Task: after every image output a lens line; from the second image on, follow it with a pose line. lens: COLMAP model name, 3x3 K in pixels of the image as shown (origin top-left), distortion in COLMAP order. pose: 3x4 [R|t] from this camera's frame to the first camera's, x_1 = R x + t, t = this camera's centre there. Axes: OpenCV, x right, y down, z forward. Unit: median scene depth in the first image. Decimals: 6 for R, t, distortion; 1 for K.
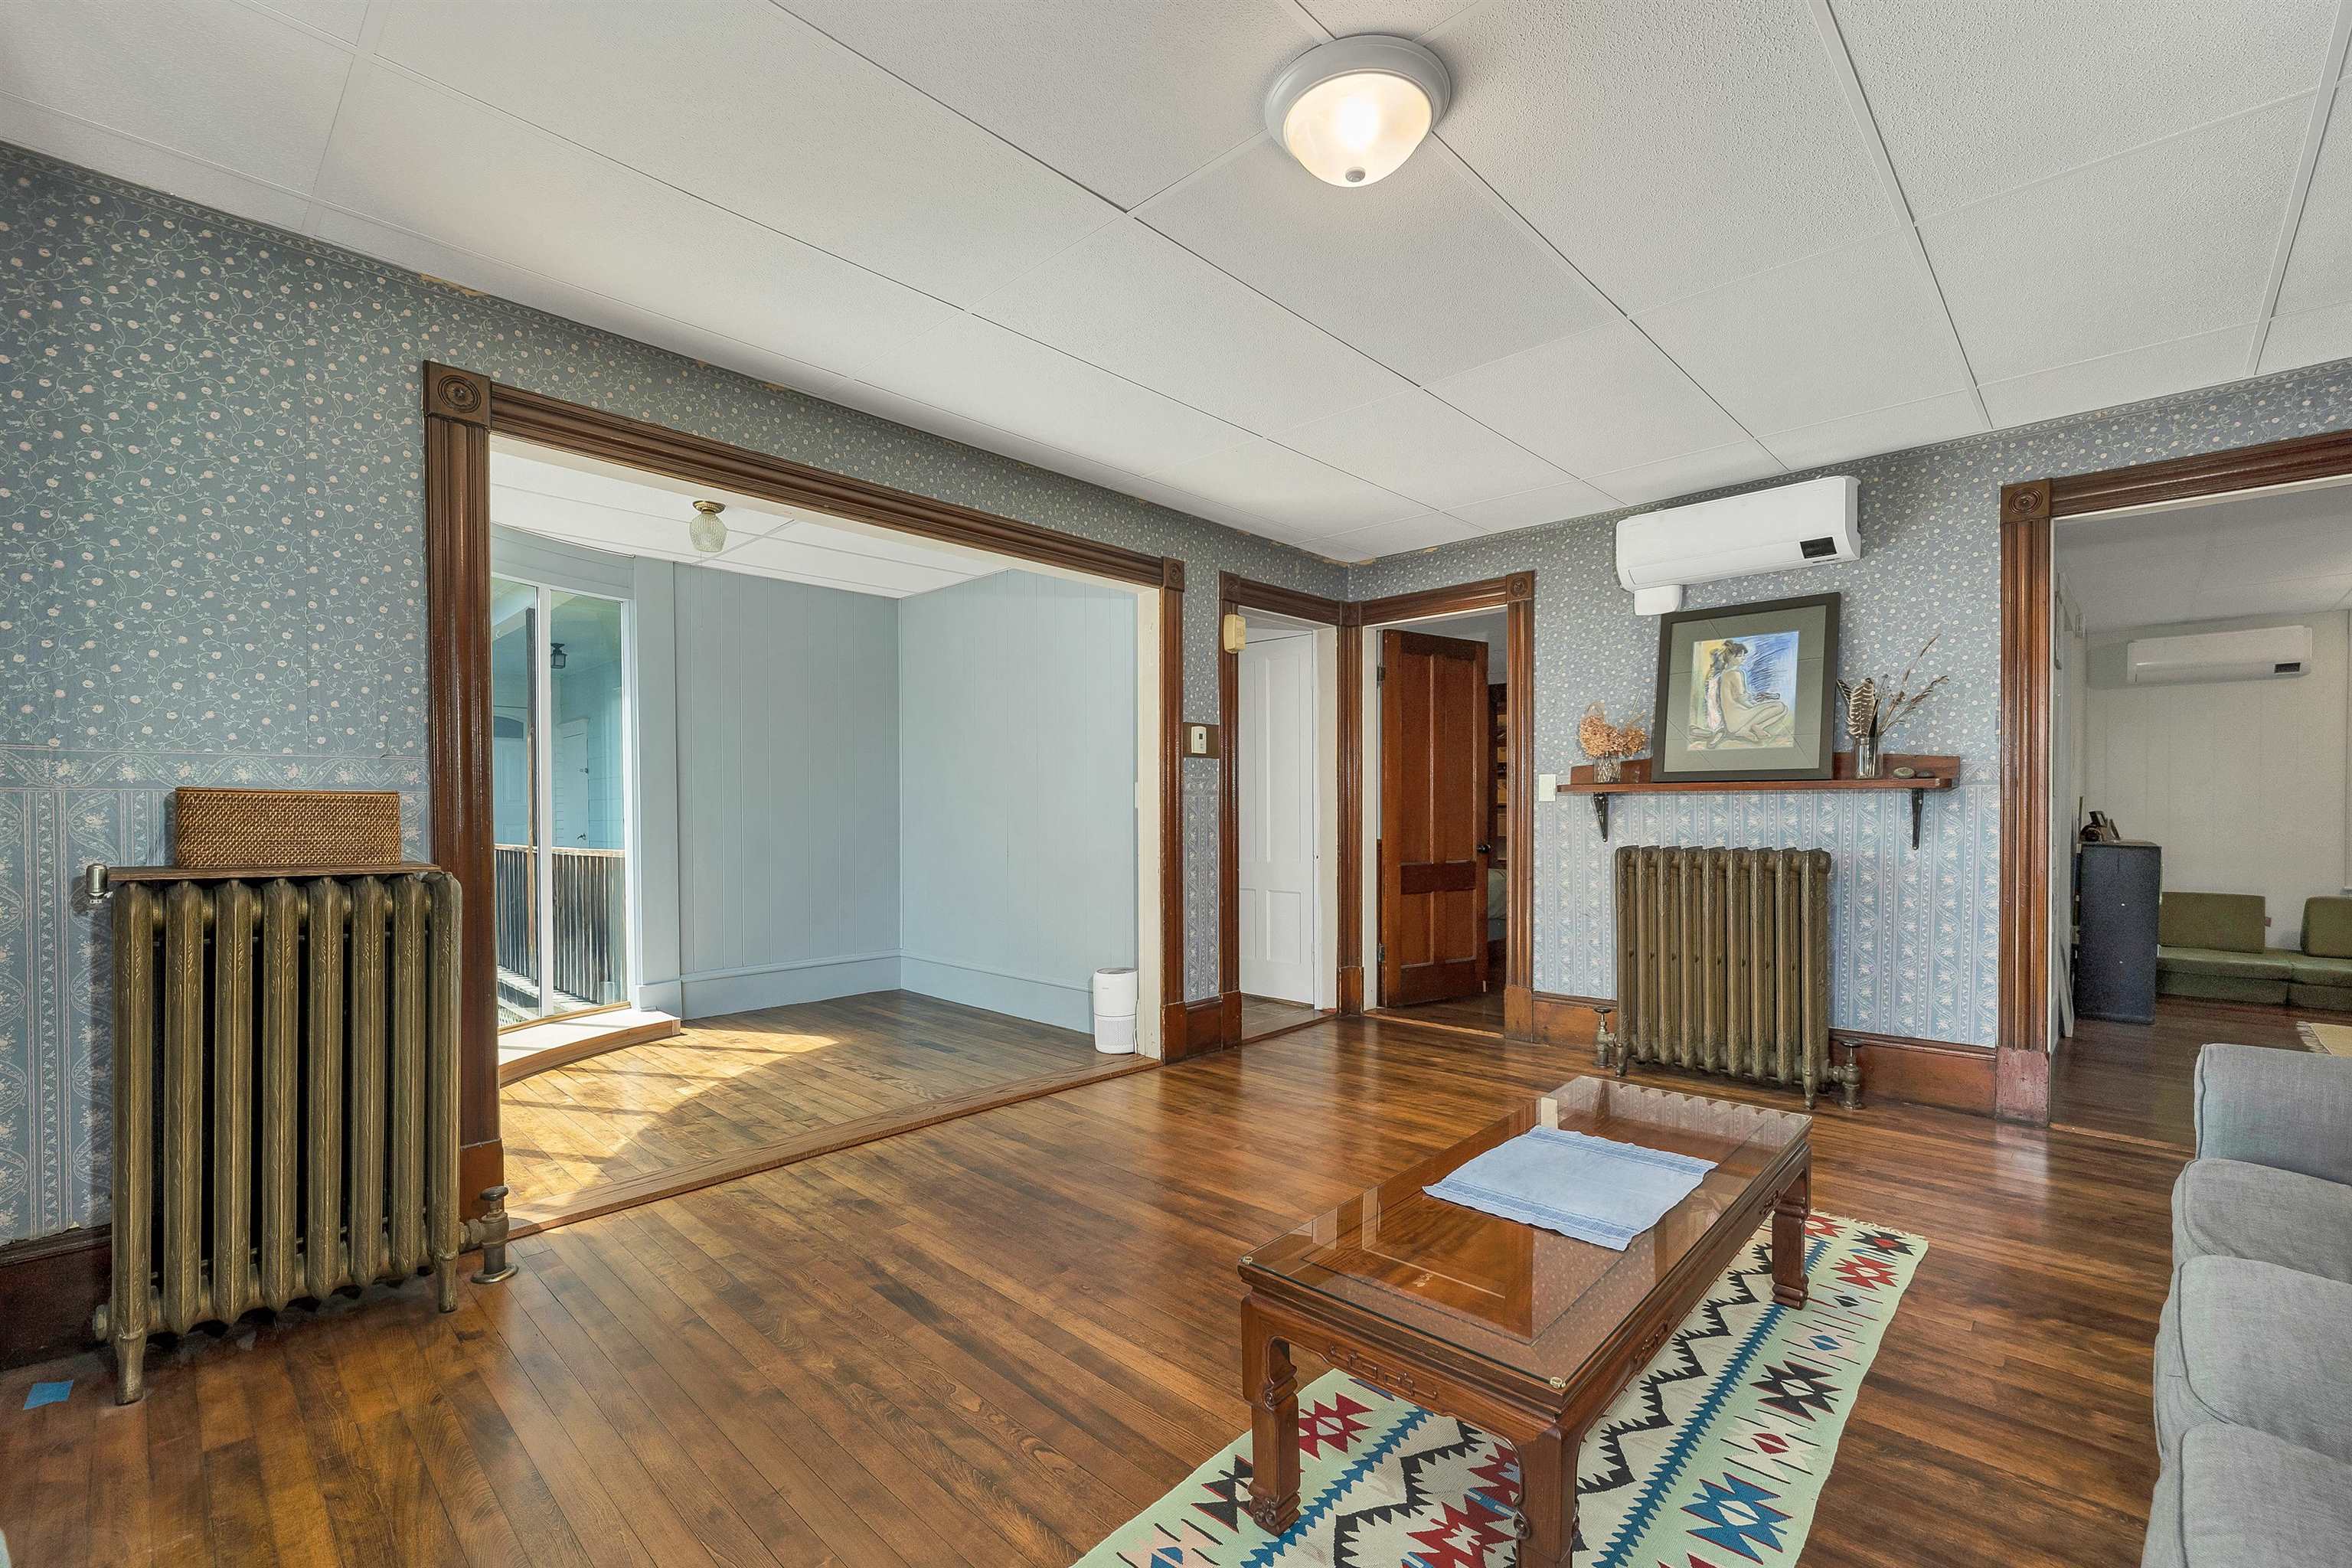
lens RADIAL K [[995.6, 0, 1174.5], [0, 995.6, 811.8], [0, 0, 1]] dist [0.003543, 0.000340]
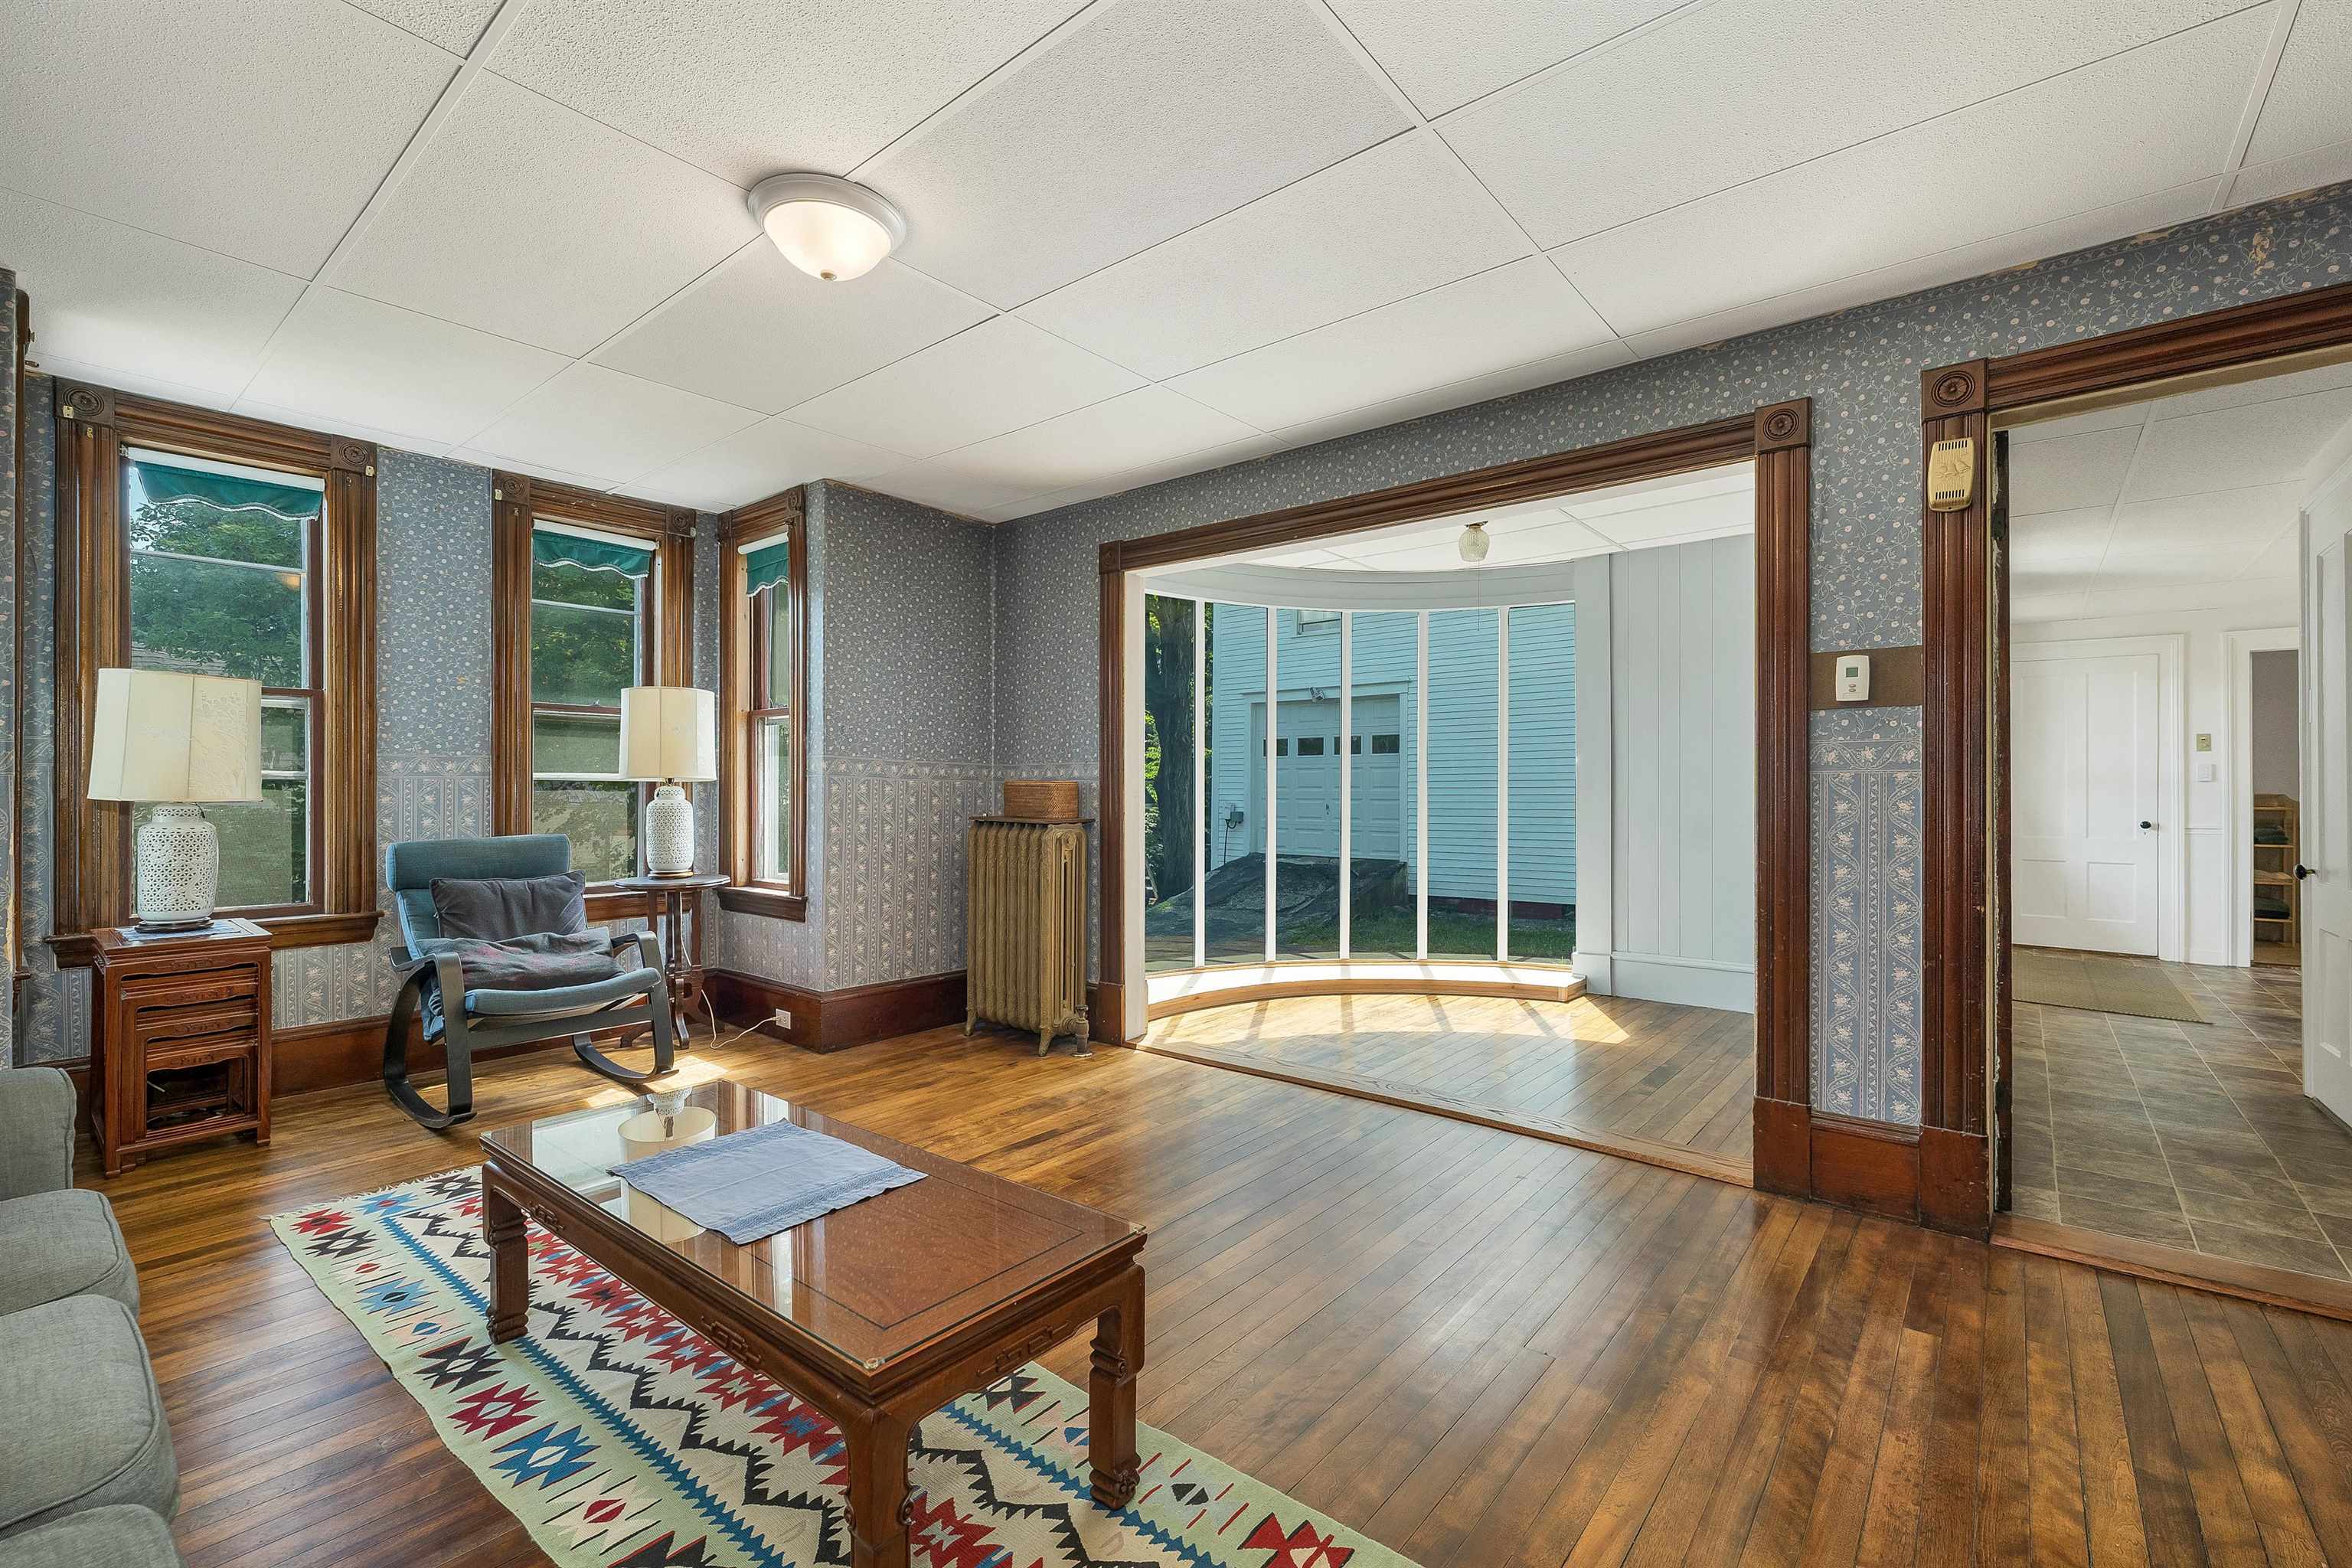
lens RADIAL K [[1003.1, 0, 1192.6], [0, 1003.1, 779.3], [0, 0, 1]] dist [-0.000859, -0.000322]
pose [[0.081565, -0.008000, -0.996636, 1.018899], [-0.004156, 0.999956, -0.008367, -0.008634], [0.996659, 0.004824, 0.081528, 0.960707]]
